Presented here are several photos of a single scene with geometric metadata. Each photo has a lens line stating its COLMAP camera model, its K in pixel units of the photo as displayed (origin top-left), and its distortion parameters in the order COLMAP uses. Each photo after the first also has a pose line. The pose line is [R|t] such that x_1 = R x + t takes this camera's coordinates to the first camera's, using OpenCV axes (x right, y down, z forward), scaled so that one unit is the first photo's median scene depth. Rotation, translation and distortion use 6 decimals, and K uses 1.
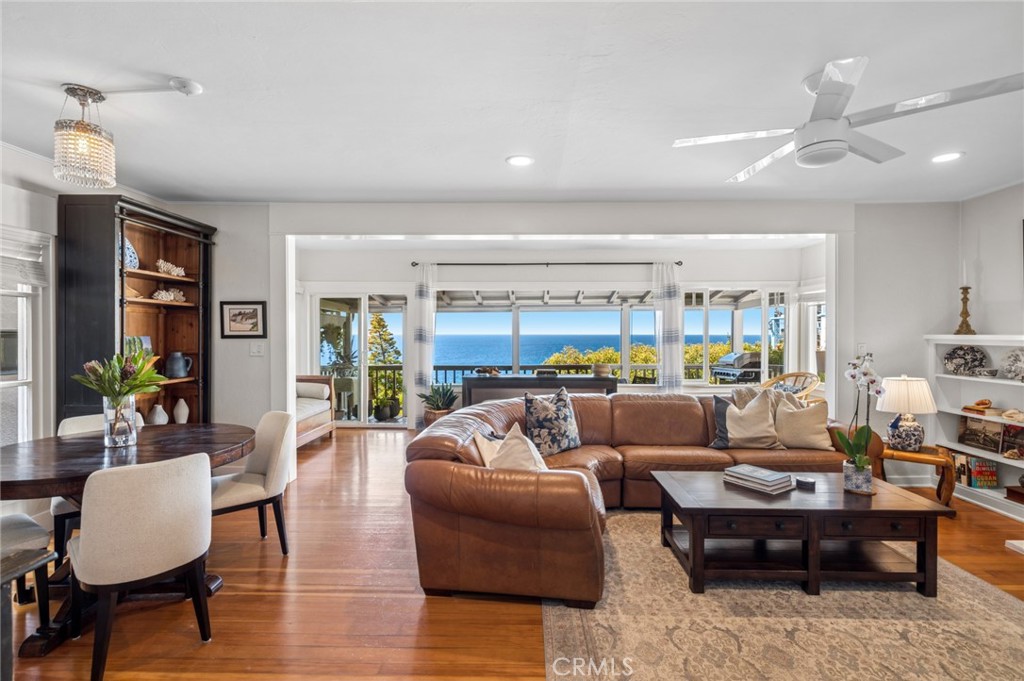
lens RADIAL K [[472.4, 0, 516.0], [0, 472.4, 337.4], [0, 0, 1]] dist [-0.000246, -0.000738]
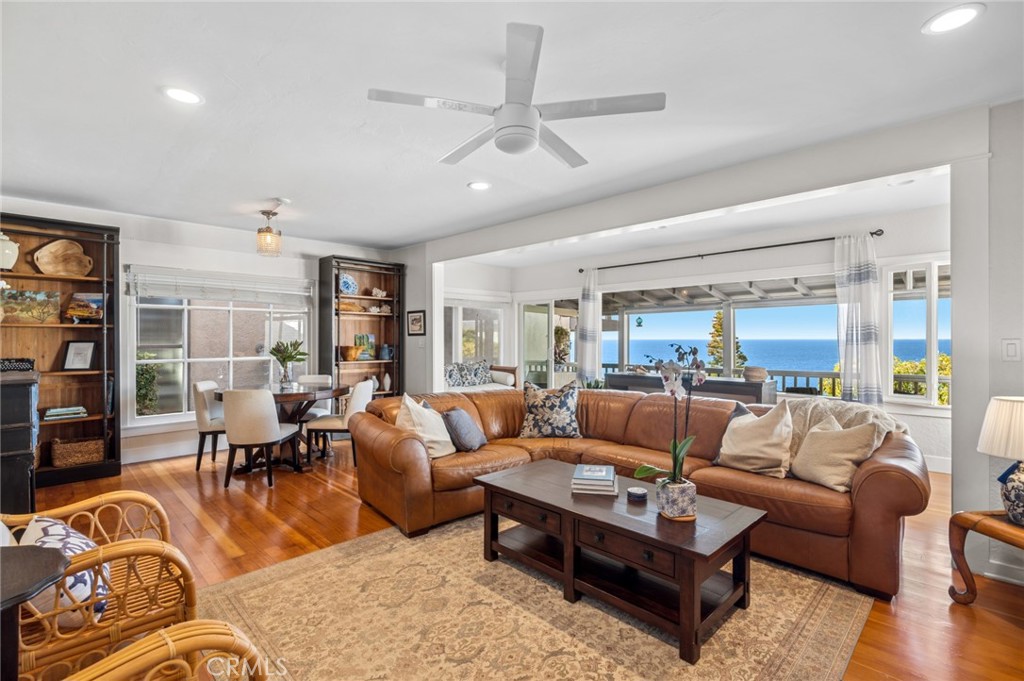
lens RADIAL K [[472.4, 0, 517.5], [0, 472.4, 340.6], [0, 0, 1]] dist [-0.000246, -0.000738]
pose [[0.721046, 0.001349, -0.692886, 0.782298], [-0.004331, 0.999987, -0.002560, 0.022132], [0.692874, 0.004847, 0.721042, 0.166173]]
